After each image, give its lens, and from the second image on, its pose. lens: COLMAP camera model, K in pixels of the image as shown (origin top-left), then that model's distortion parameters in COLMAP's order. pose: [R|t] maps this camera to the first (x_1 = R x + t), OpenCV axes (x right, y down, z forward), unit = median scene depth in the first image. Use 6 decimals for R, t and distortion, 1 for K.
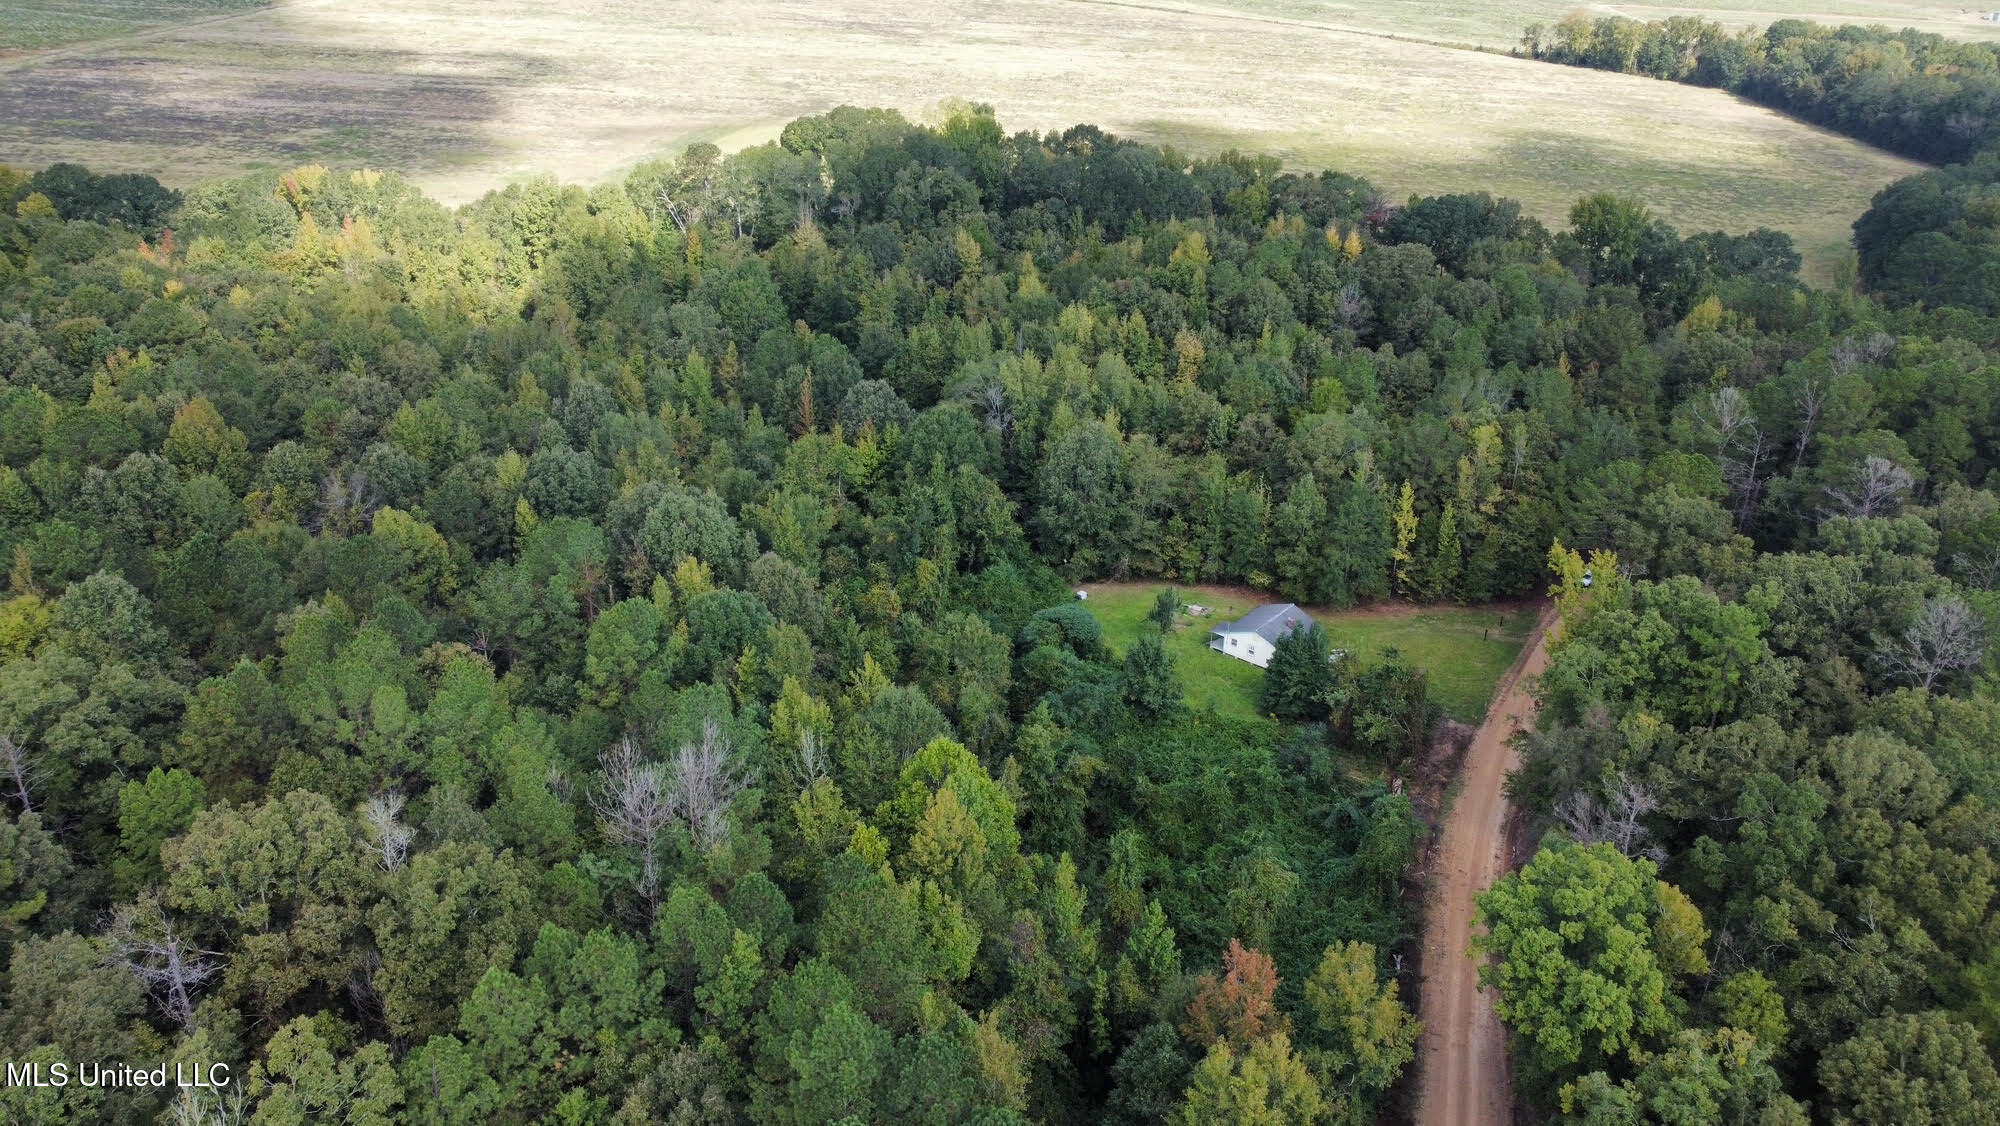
lens RADIAL K [[1471.5, 0, 999.9], [0, 1471.5, 561.1], [0, 0, 1]] dist [-0.004712, -0.001650]
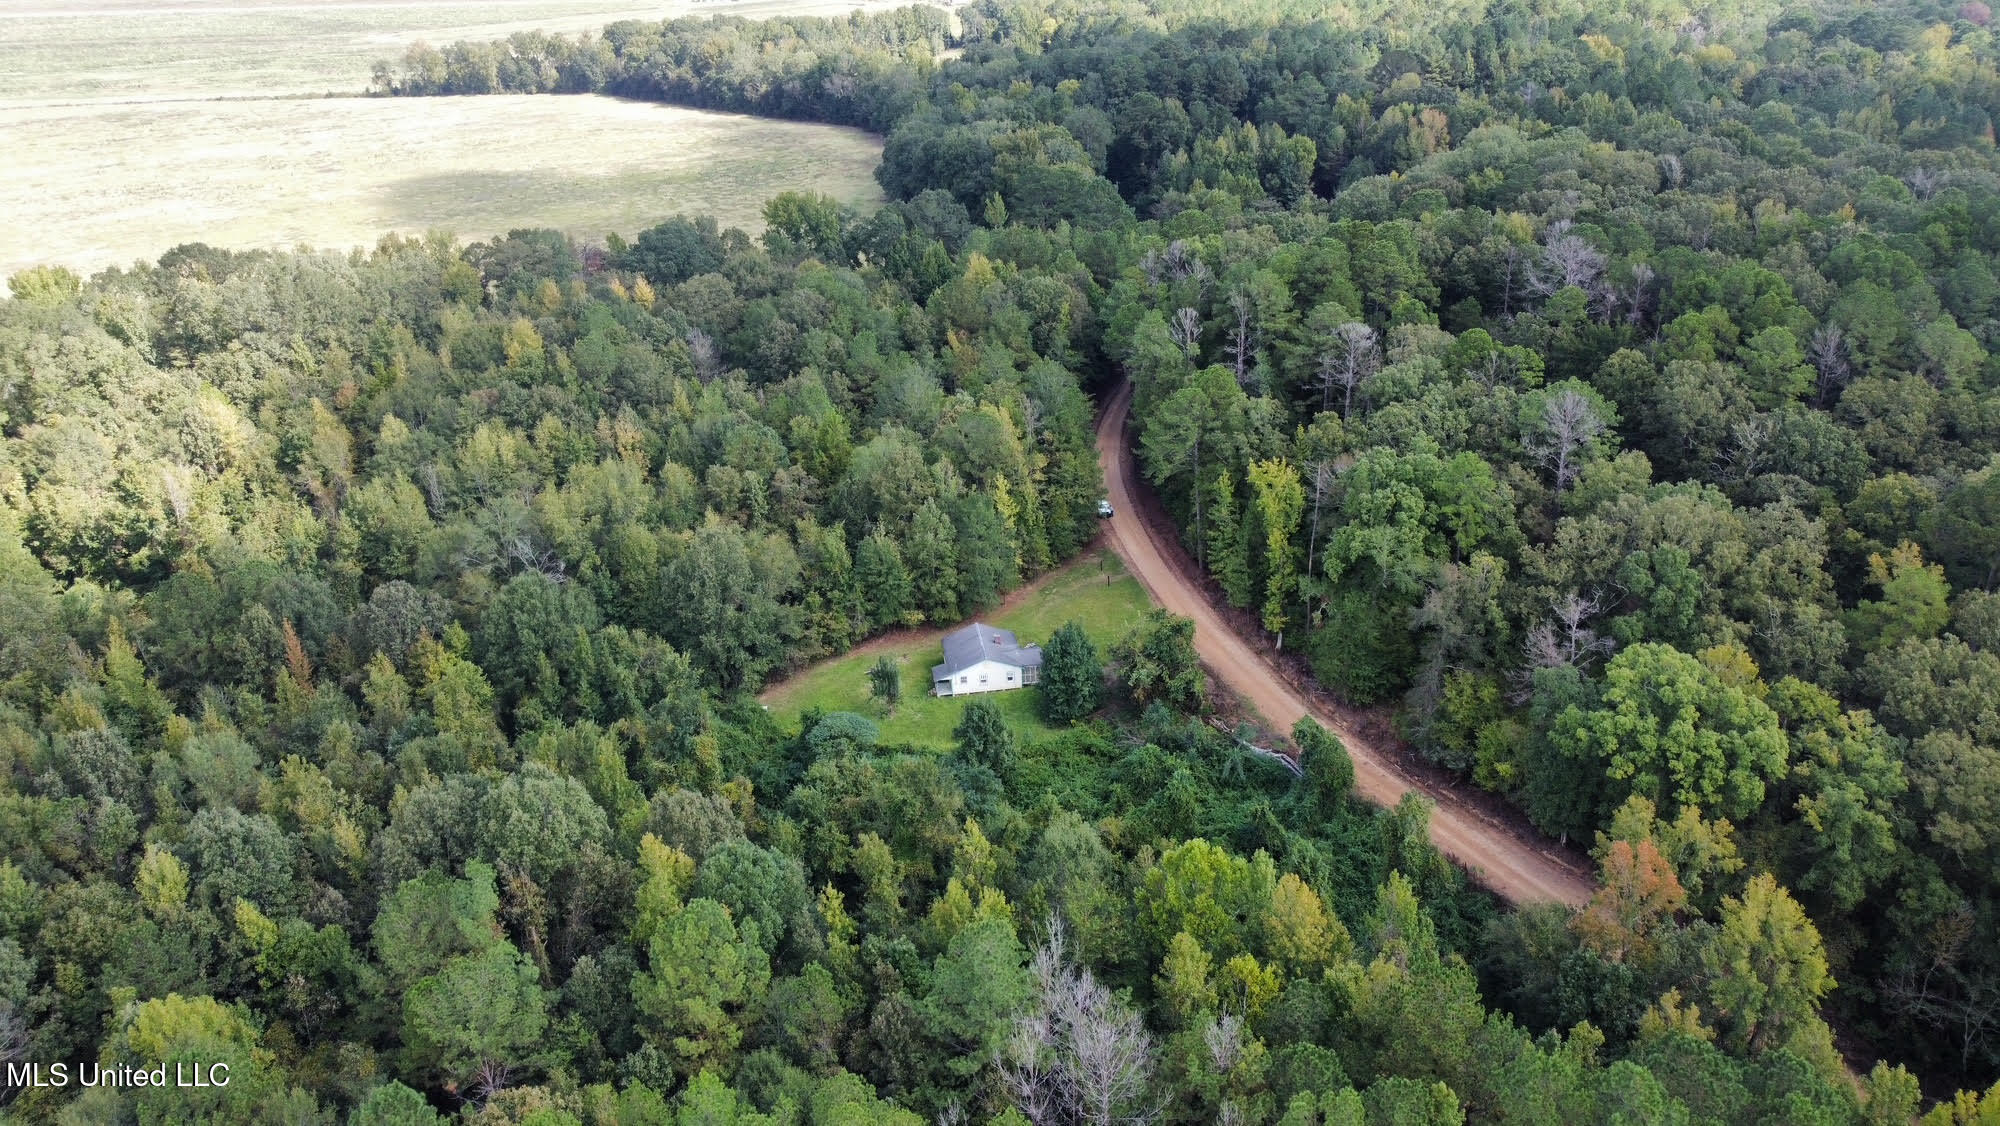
lens RADIAL K [[1471.5, 0, 999.6], [0, 1471.5, 565.5], [0, 0, 1]] dist [-0.004712, -0.001650]
pose [[0.689217, -0.360947, 0.628250, -0.094449], [0.369579, 0.920934, 0.123659, -0.029182], [-0.623211, 0.146960, 0.768122, 0.050349]]
